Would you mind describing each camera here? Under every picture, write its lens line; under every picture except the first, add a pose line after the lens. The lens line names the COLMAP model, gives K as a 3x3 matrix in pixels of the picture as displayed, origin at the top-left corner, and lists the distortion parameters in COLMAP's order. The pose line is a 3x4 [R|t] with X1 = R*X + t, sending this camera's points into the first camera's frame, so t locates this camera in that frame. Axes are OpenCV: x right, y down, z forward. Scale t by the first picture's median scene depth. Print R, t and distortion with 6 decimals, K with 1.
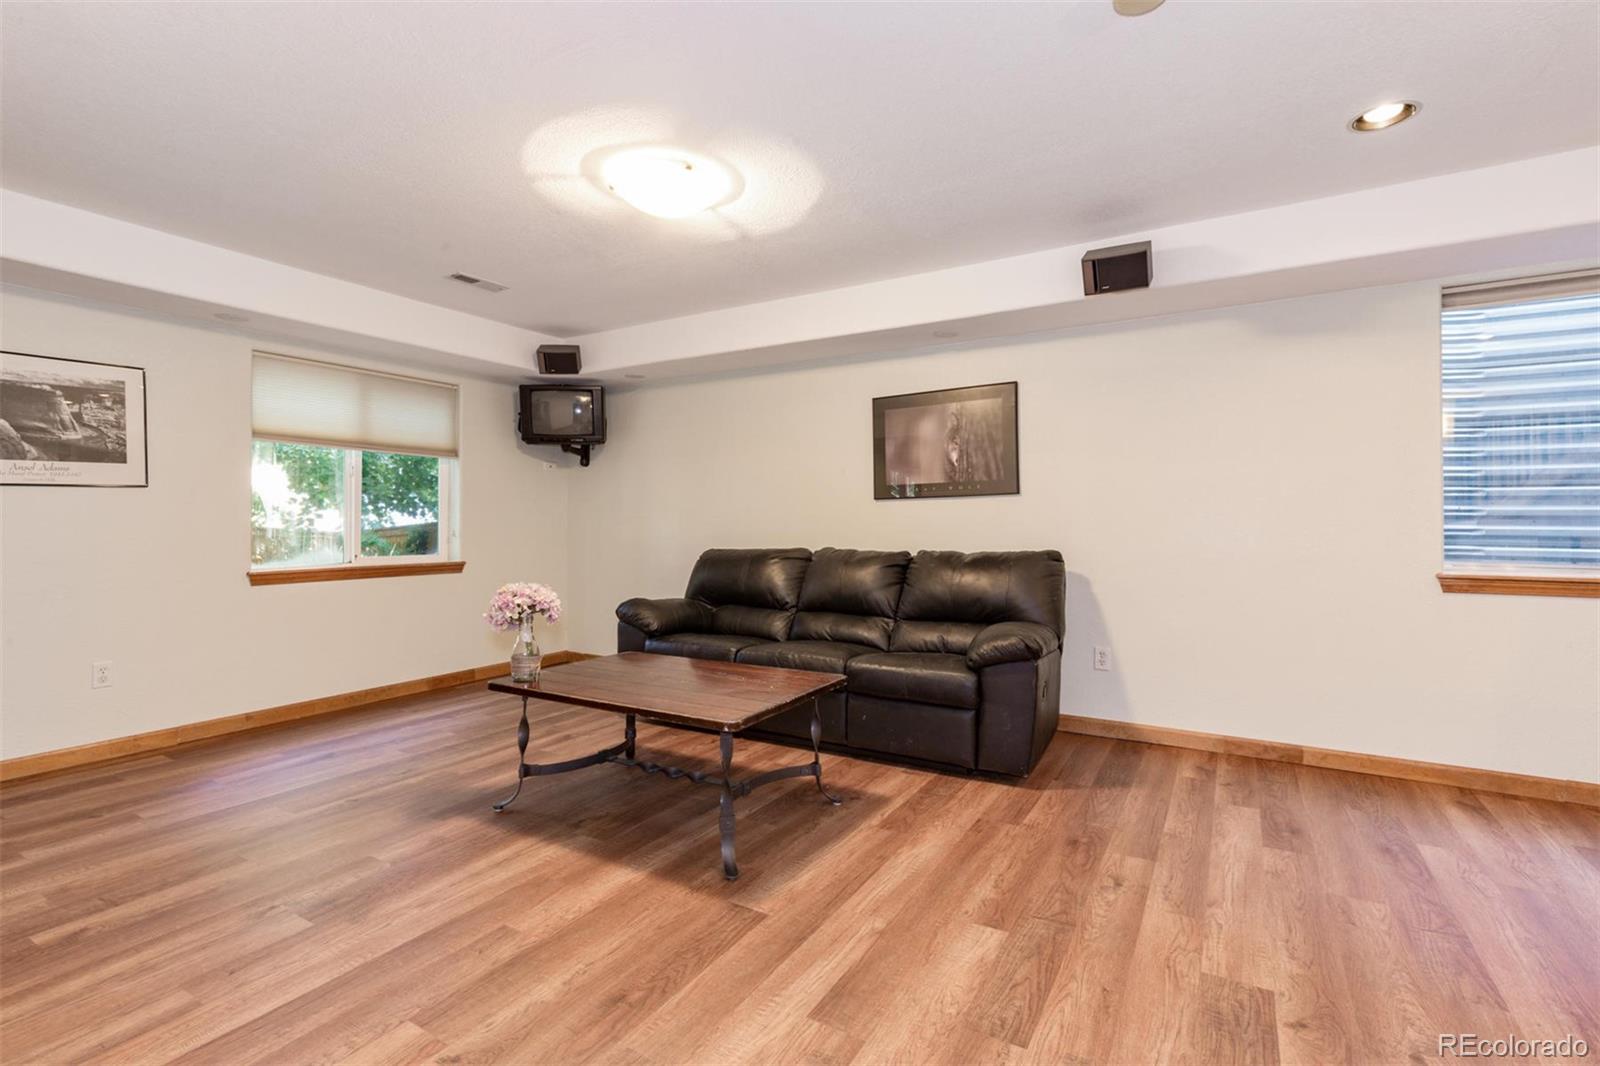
lens RADIAL K [[728.0, 0, 803.9], [0, 728.0, 533.7], [0, 0, 1]] dist [0.005654, 0.000116]
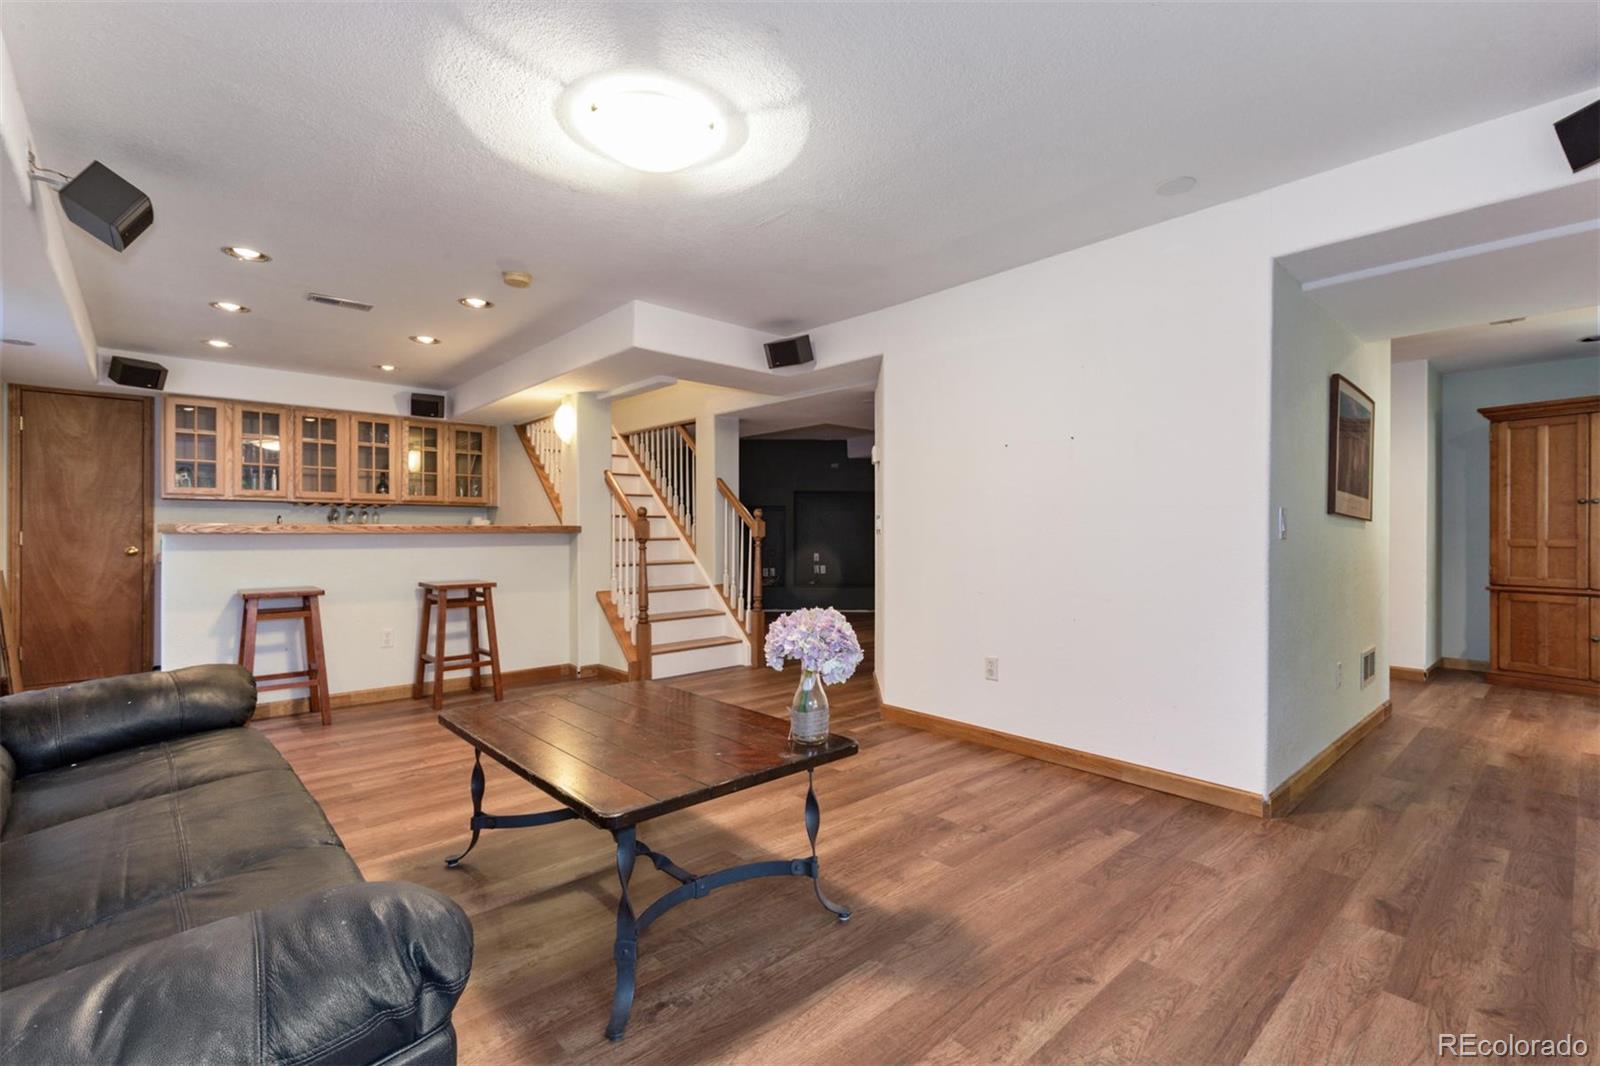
lens RADIAL K [[721.9, 0, 807.0], [0, 721.9, 544.4], [0, 0, 1]] dist [0.005458, -0.000179]
pose [[-0.959011, -0.003684, 0.283346, -0.603300], [0.005634, 0.999470, 0.032064, -0.021716], [-0.283314, 0.032347, -0.958482, 1.742843]]
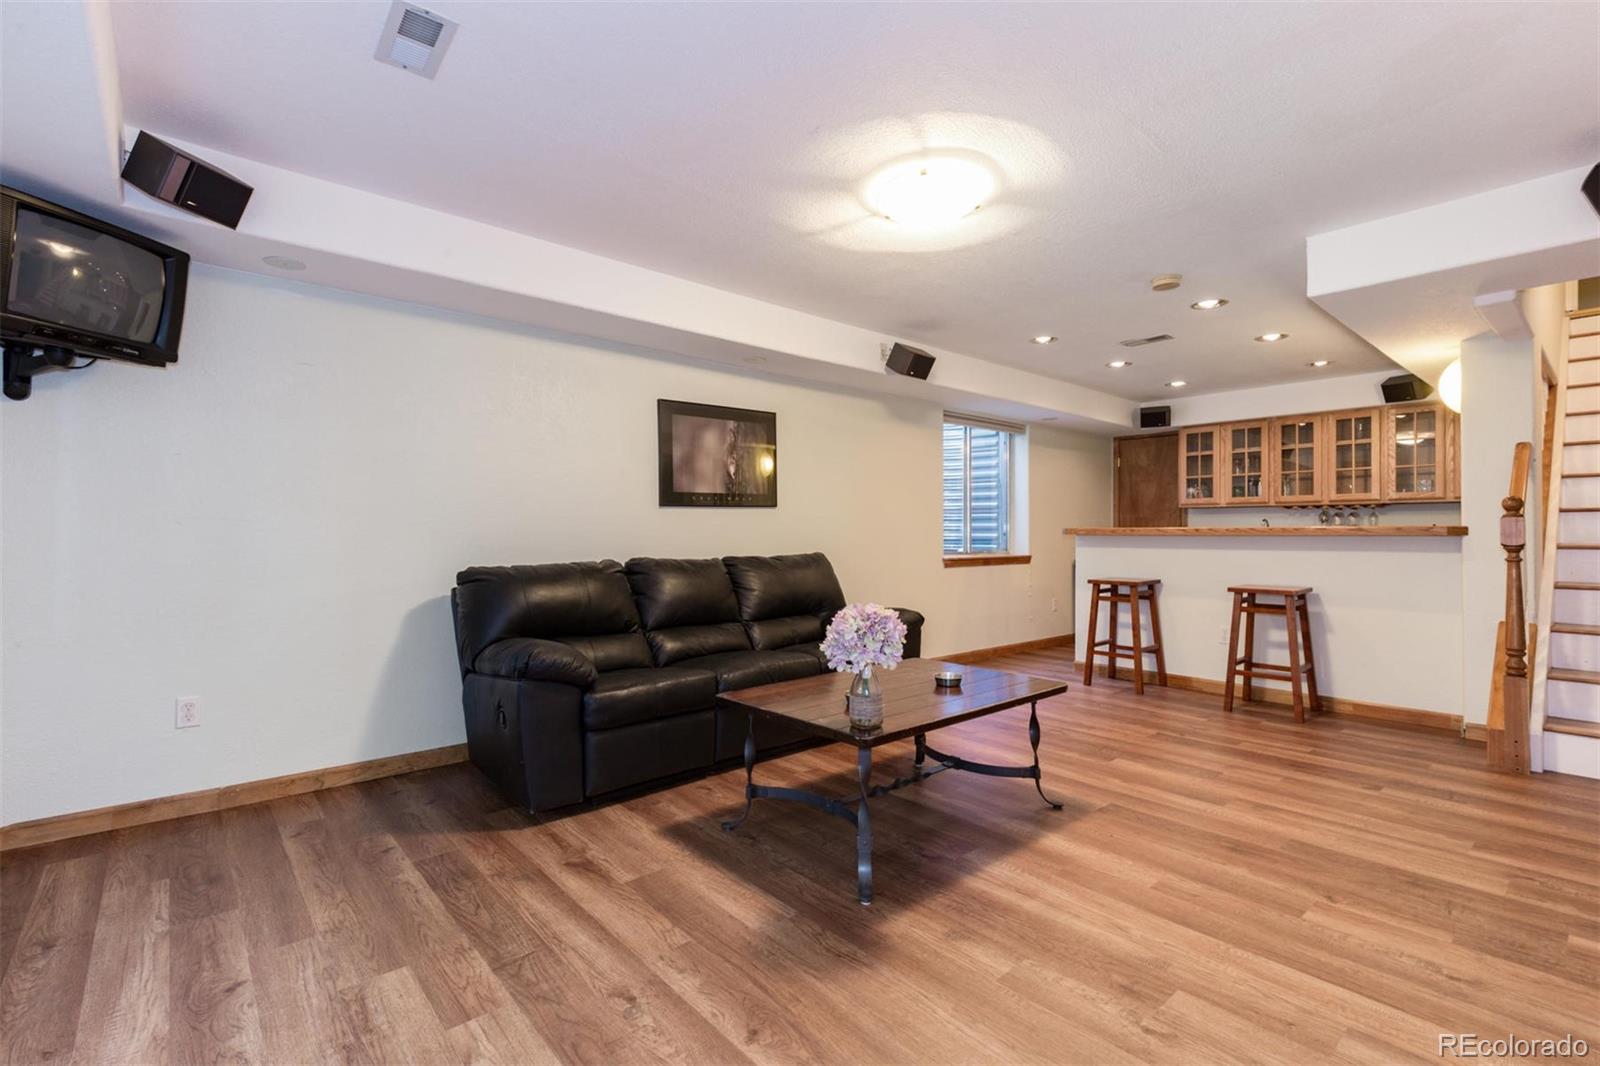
lens RADIAL K [[725.6, 0, 804.6], [0, 725.6, 546.9], [0, 0, 1]] dist [0.009374, -0.000339]
pose [[0.307231, -0.016800, 0.951487, -1.192054], [0.011433, 0.999837, 0.013962, -0.007621], [-0.951566, 0.006589, 0.307373, 0.845504]]
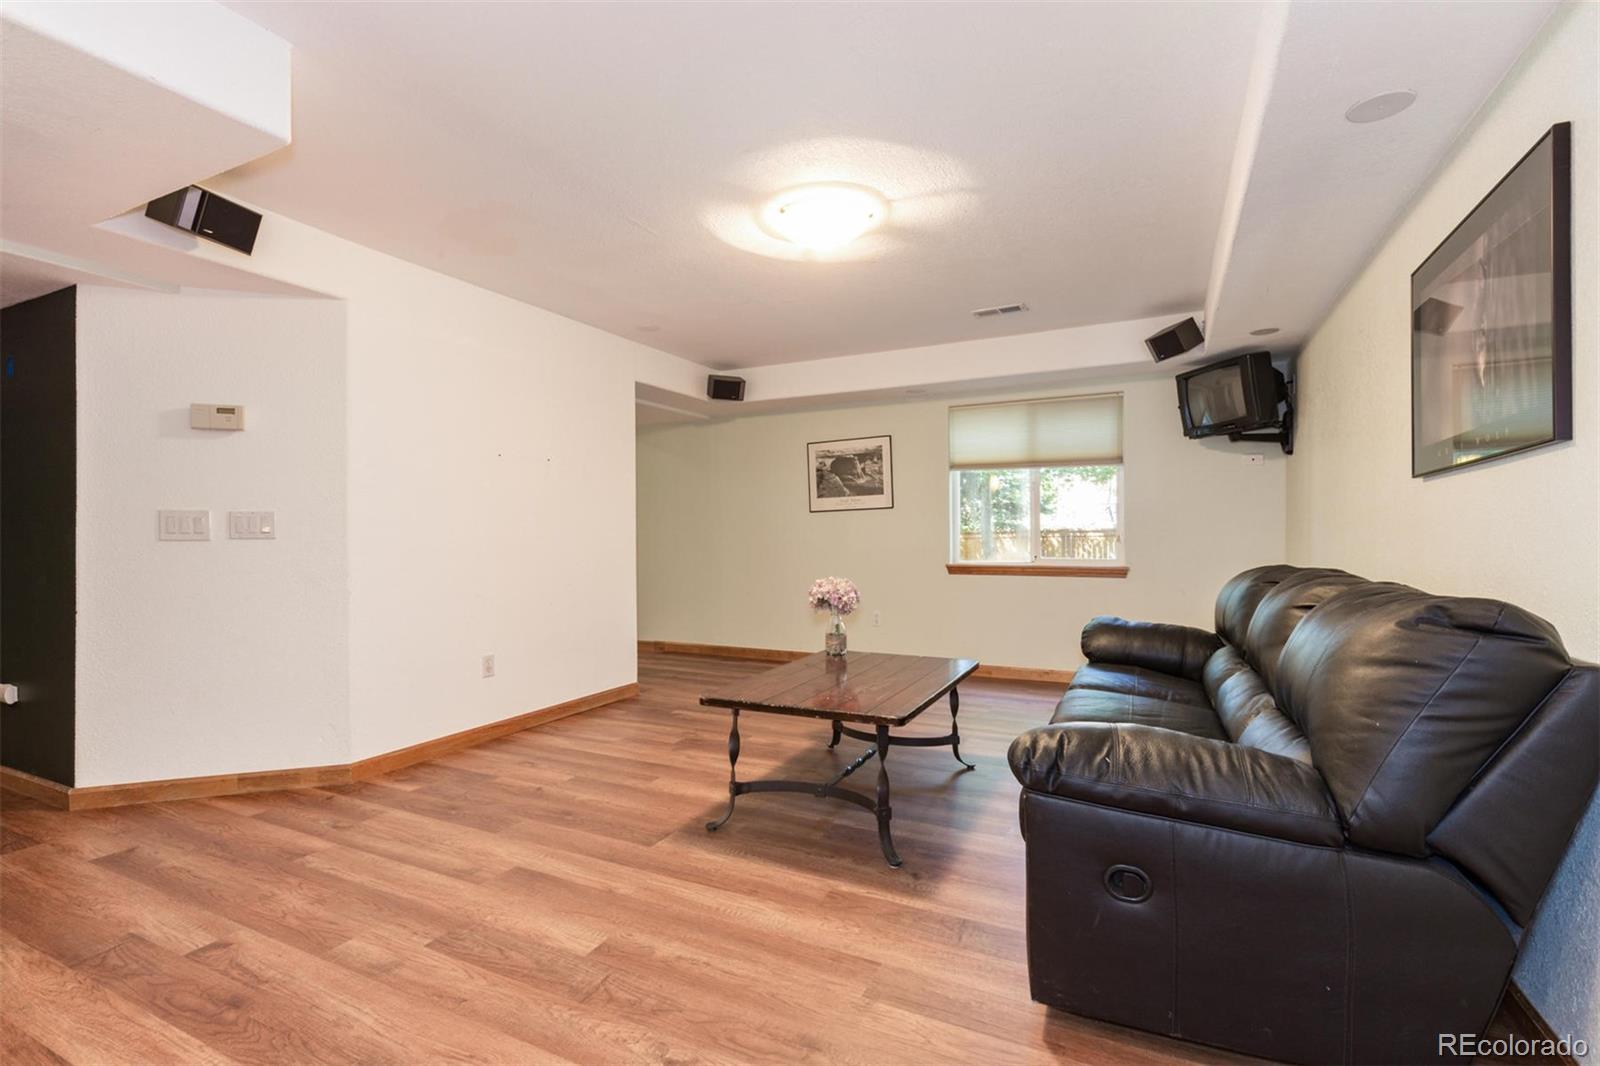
lens RADIAL K [[728.0, 0, 803.9], [0, 728.0, 533.7], [0, 0, 1]] dist [0.005654, 0.000116]
pose [[0.083642, 0.002666, -0.996492, 0.902569], [-0.008511, 0.999962, 0.001961, -0.010304], [0.996460, 0.008317, 0.083661, 0.860417]]
